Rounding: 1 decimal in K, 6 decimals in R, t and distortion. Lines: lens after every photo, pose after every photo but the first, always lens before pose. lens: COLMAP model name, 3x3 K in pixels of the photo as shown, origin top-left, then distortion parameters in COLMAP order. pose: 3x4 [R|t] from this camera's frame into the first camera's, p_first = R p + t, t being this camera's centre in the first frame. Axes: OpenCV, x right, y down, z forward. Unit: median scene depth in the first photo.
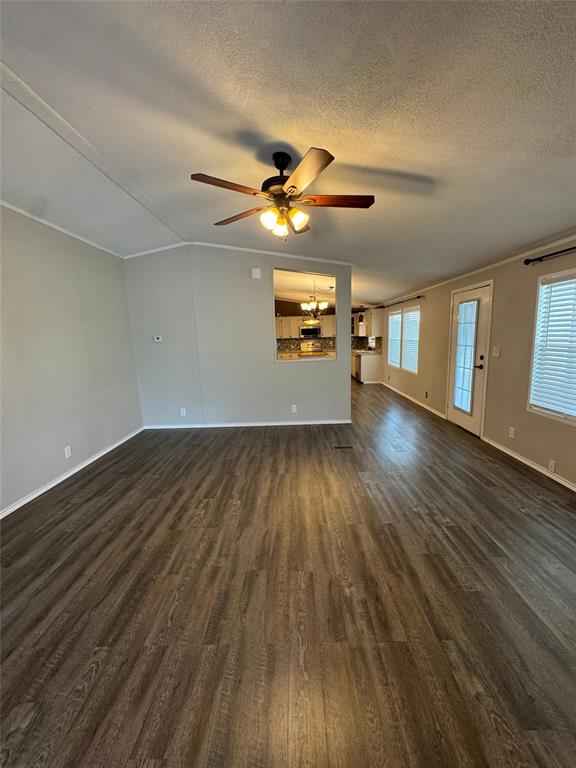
lens RADIAL K [[307.1, 0, 288.0], [0, 307.1, 384.0], [0, 0, 1]] dist [-0.002873, -0.000026]
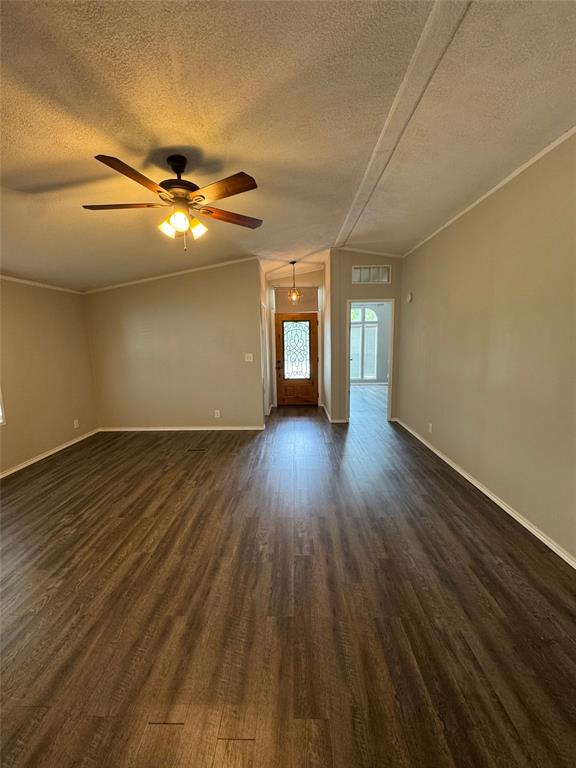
lens RADIAL K [[307.1, 0, 288.0], [0, 307.1, 384.0], [0, 0, 1]] dist [-0.002873, -0.000026]
pose [[-0.998520, 0.053626, 0.009009, -0.293923], [0.053819, 0.950935, 0.304675, -0.288775], [0.007772, 0.304709, -0.952414, 1.835593]]
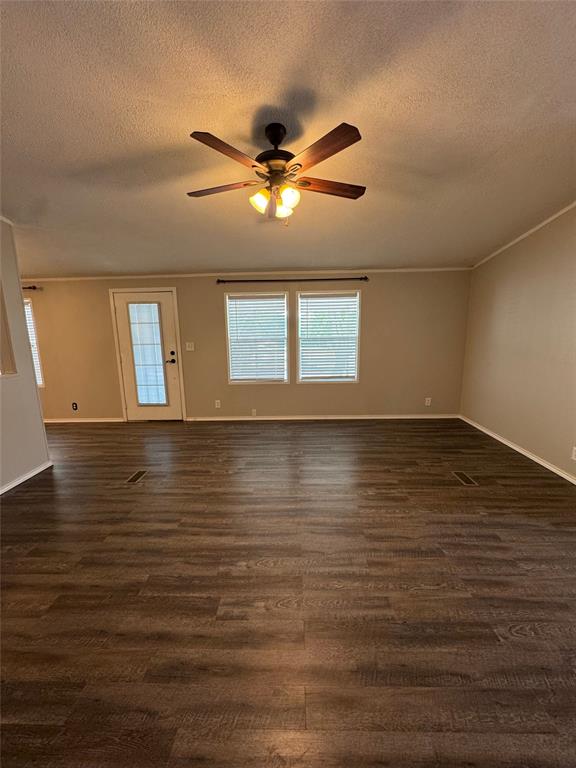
lens RADIAL K [[307.1, 0, 288.0], [0, 307.1, 384.0], [0, 0, 1]] dist [-0.002873, -0.000026]
pose [[0.008353, -0.151051, 0.988491, -0.888223], [0.177281, 0.973090, 0.147199, -0.108844], [-0.984125, 0.174011, 0.034906, 0.904730]]
